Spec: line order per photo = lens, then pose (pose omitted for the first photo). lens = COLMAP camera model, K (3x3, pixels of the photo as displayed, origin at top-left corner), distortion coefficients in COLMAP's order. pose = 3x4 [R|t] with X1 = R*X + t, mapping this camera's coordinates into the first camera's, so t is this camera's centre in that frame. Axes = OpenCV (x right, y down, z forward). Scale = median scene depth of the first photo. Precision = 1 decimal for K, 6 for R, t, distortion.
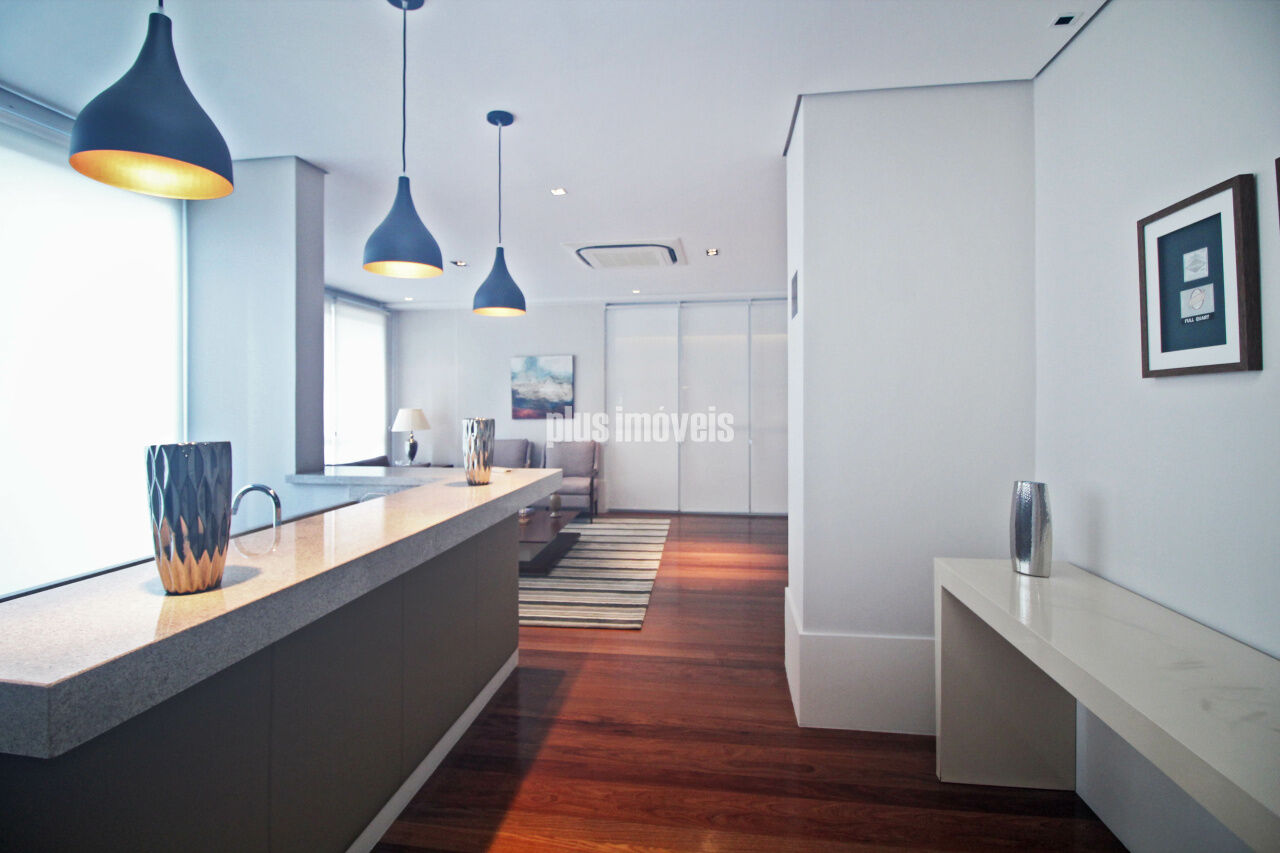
lens RADIAL K [[623.2, 0, 637.4], [0, 623.2, 424.2], [0, 0, 1]] dist [0.003029, 0.000245]
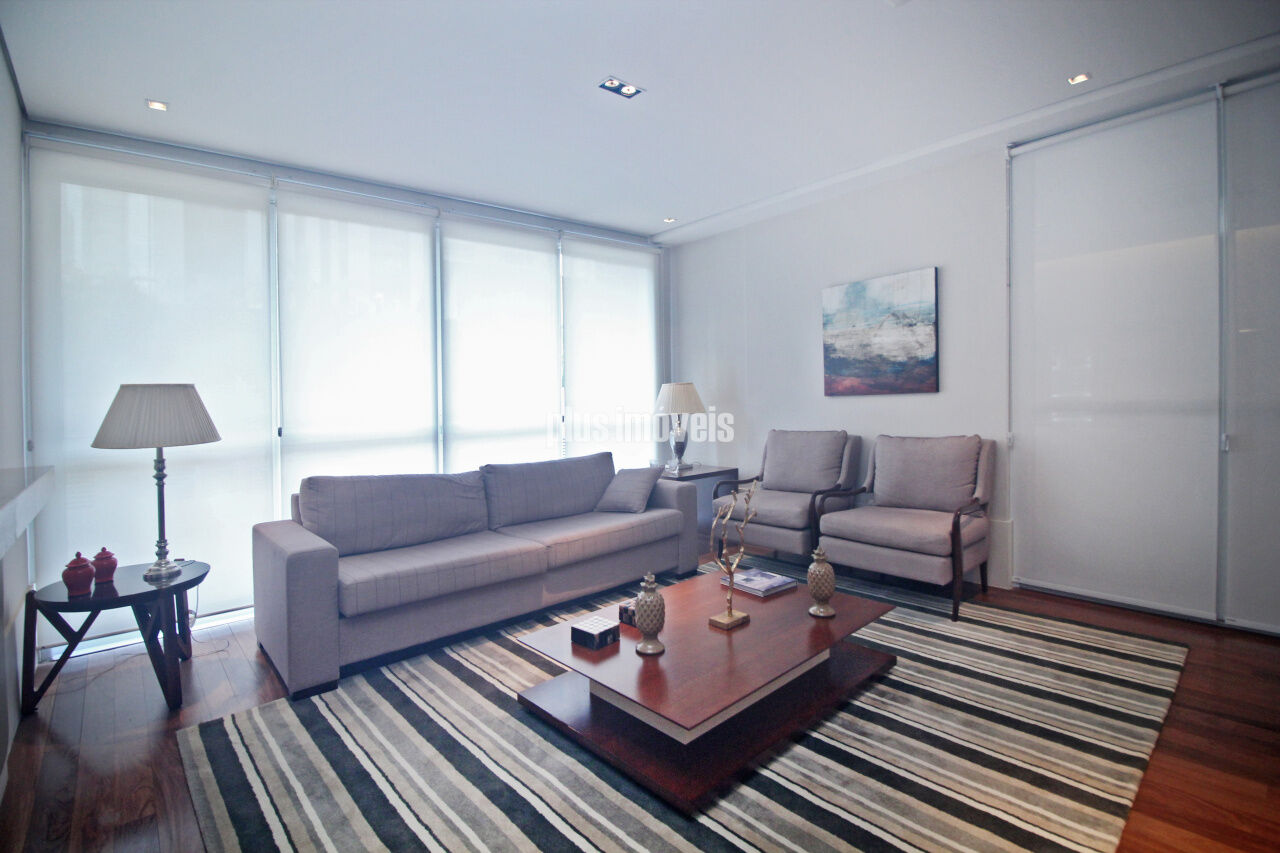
lens RADIAL K [[623.2, 0, 644.4], [0, 623.2, 419.1], [0, 0, 1]] dist [0.003029, 0.000245]
pose [[0.761344, -0.001008, -0.648347, 0.044373], [0.011593, 0.999860, 0.012059, 0.004092], [0.648244, -0.016697, 0.761249, 0.458189]]
